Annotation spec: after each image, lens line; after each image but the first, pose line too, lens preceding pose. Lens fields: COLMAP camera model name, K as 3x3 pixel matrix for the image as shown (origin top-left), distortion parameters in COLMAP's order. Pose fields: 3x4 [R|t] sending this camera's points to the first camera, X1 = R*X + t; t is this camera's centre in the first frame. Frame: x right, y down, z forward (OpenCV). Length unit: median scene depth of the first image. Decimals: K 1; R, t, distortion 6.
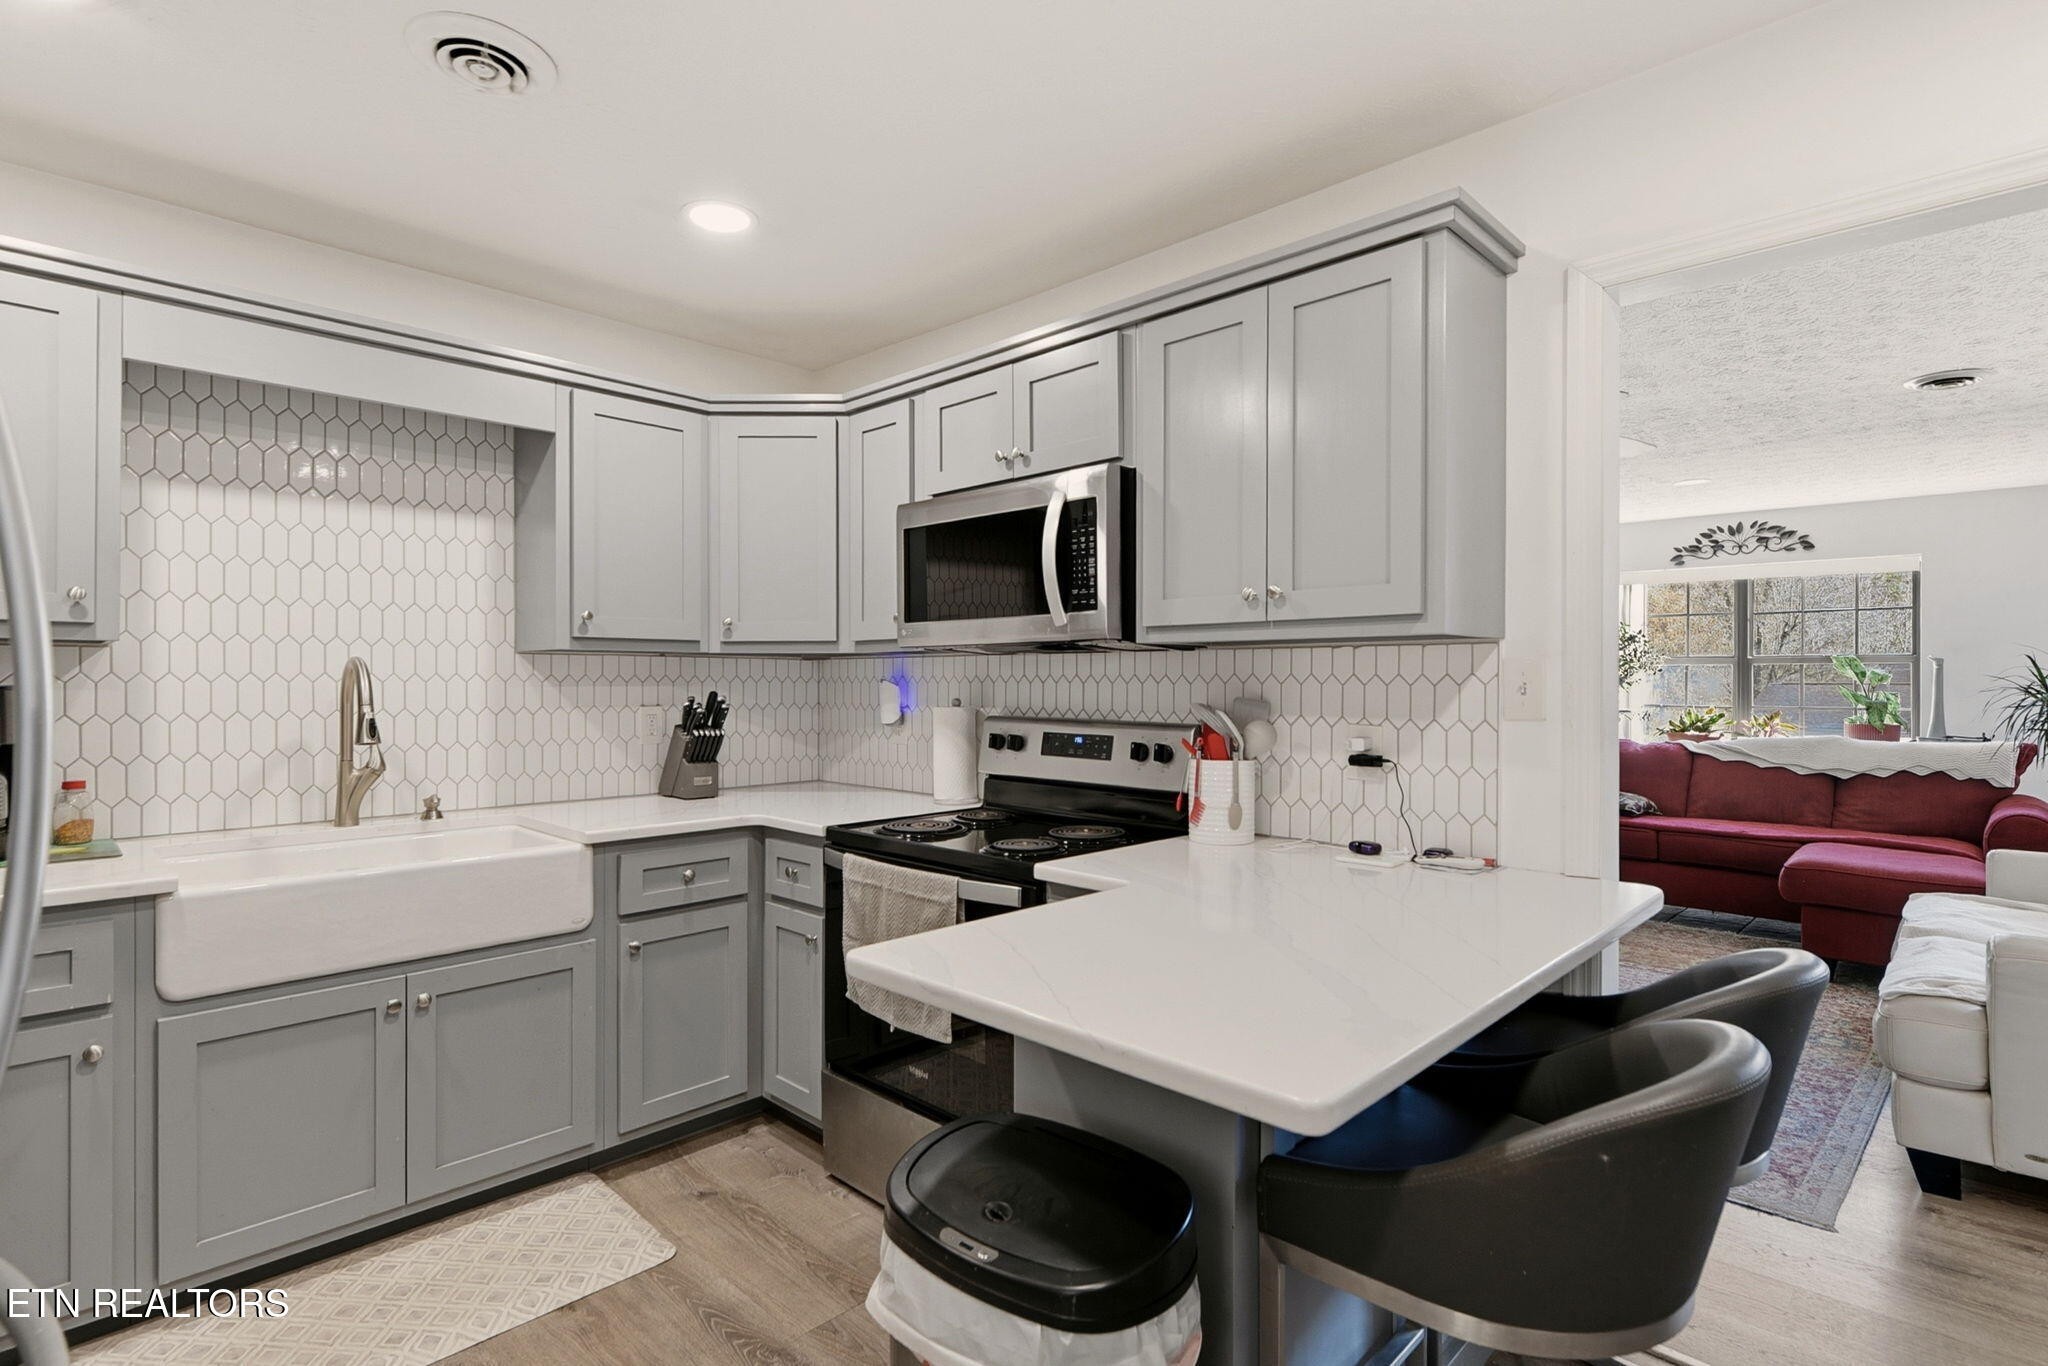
lens RADIAL K [[977.4, 0, 1019.3], [0, 977.4, 692.7], [0, 0, 1]] dist [-0.001540, -0.000418]
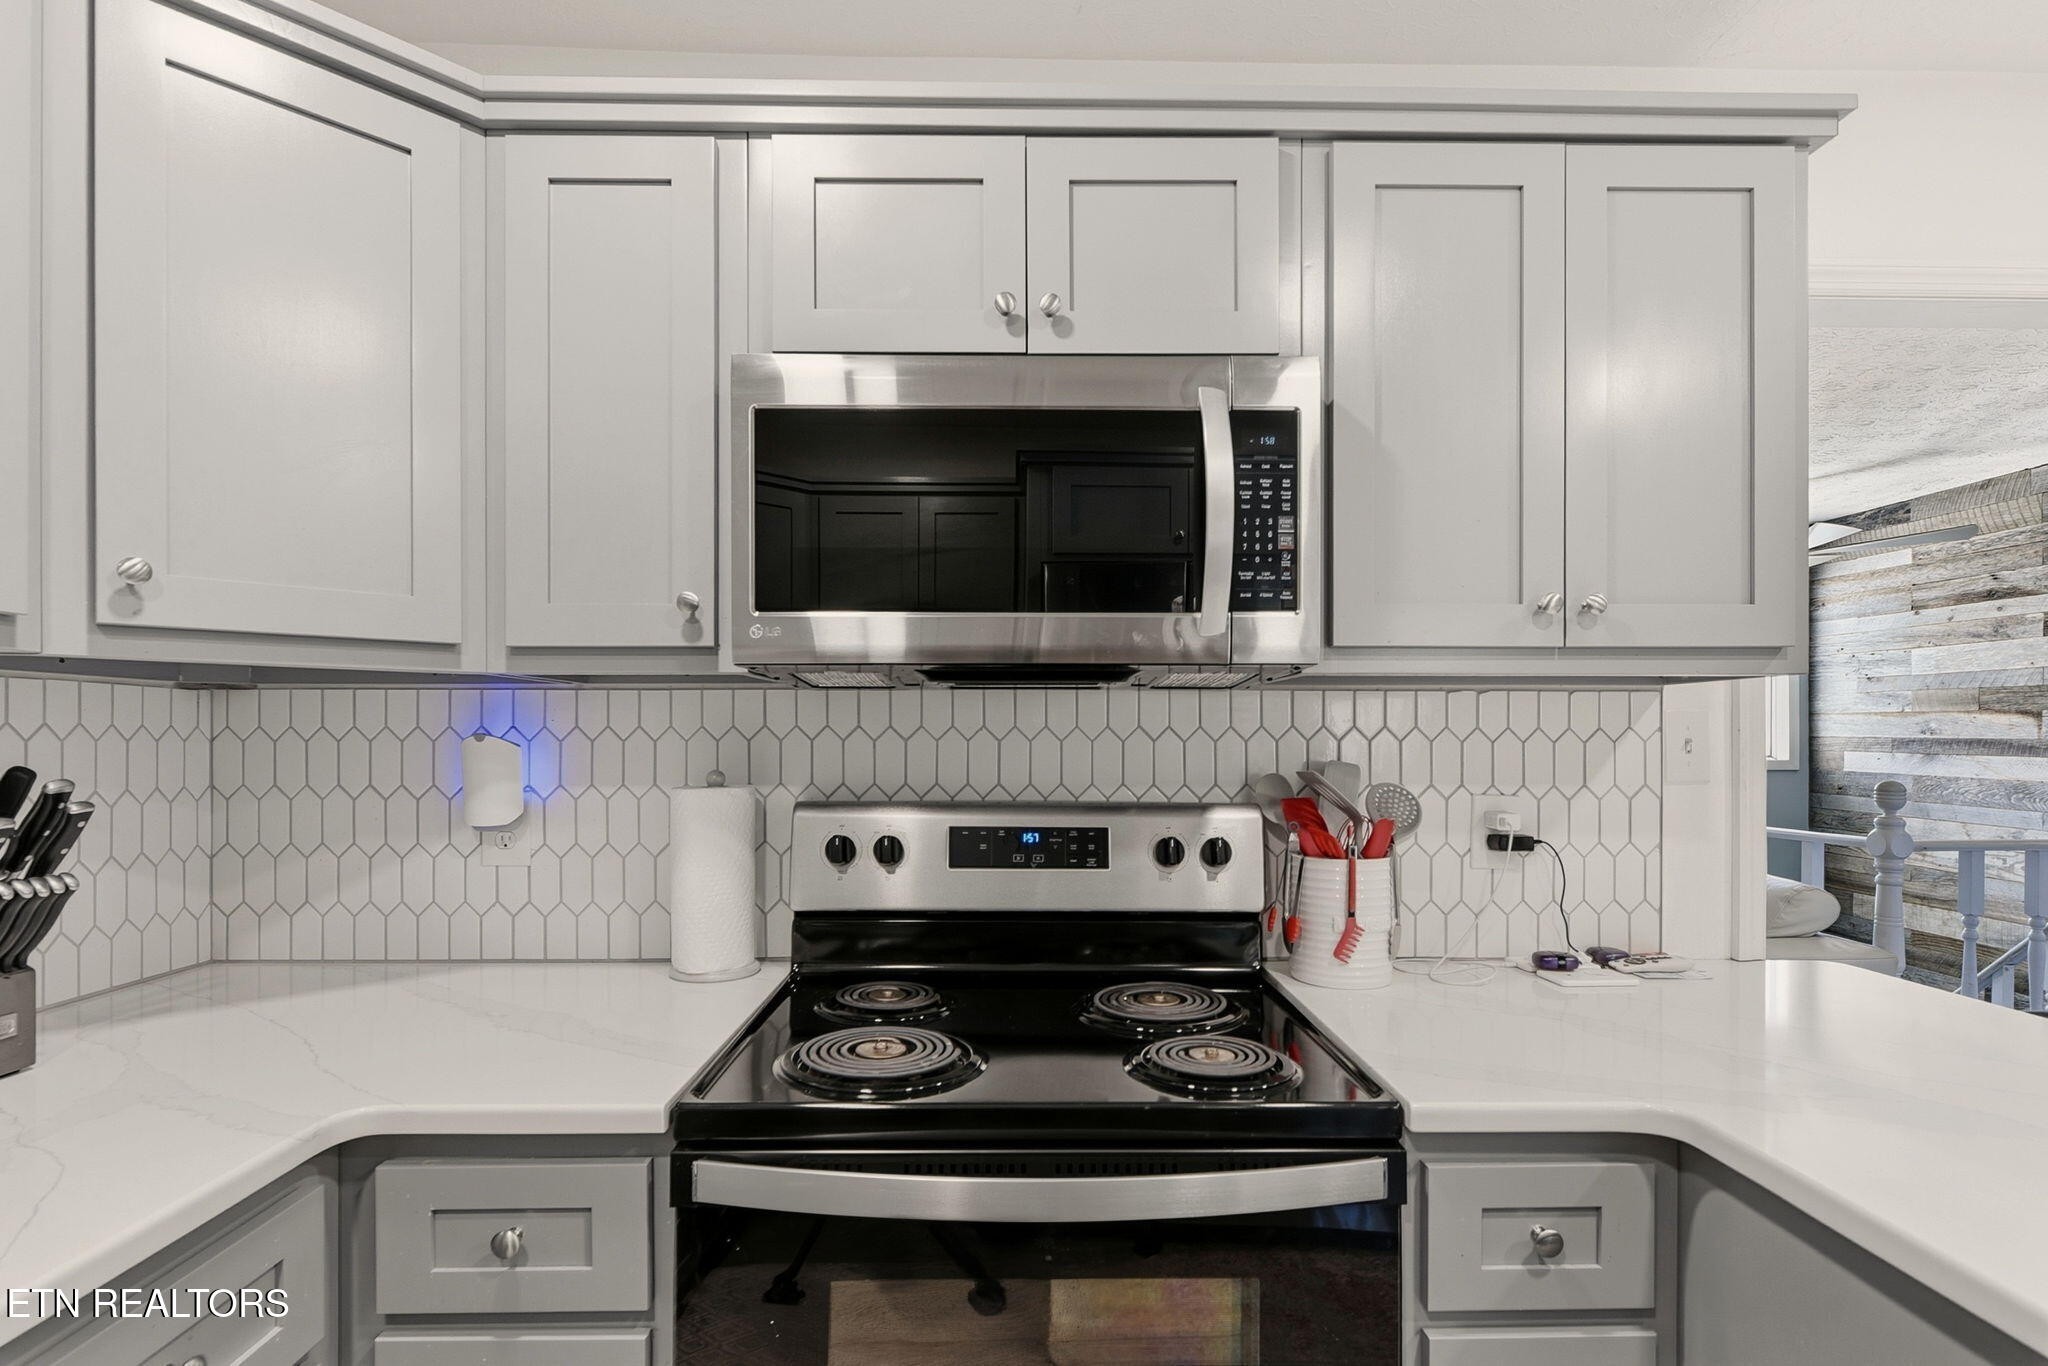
lens RADIAL K [[985.9, 0, 1035.1], [0, 985.9, 738.9], [0, 0, 1]] dist [-0.001097, -0.000482]
pose [[0.708710, -0.000802, 0.705499, -0.356664], [0.008472, 0.999937, -0.007374, -0.006417], [-0.705449, 0.011203, 0.708673, 0.583538]]
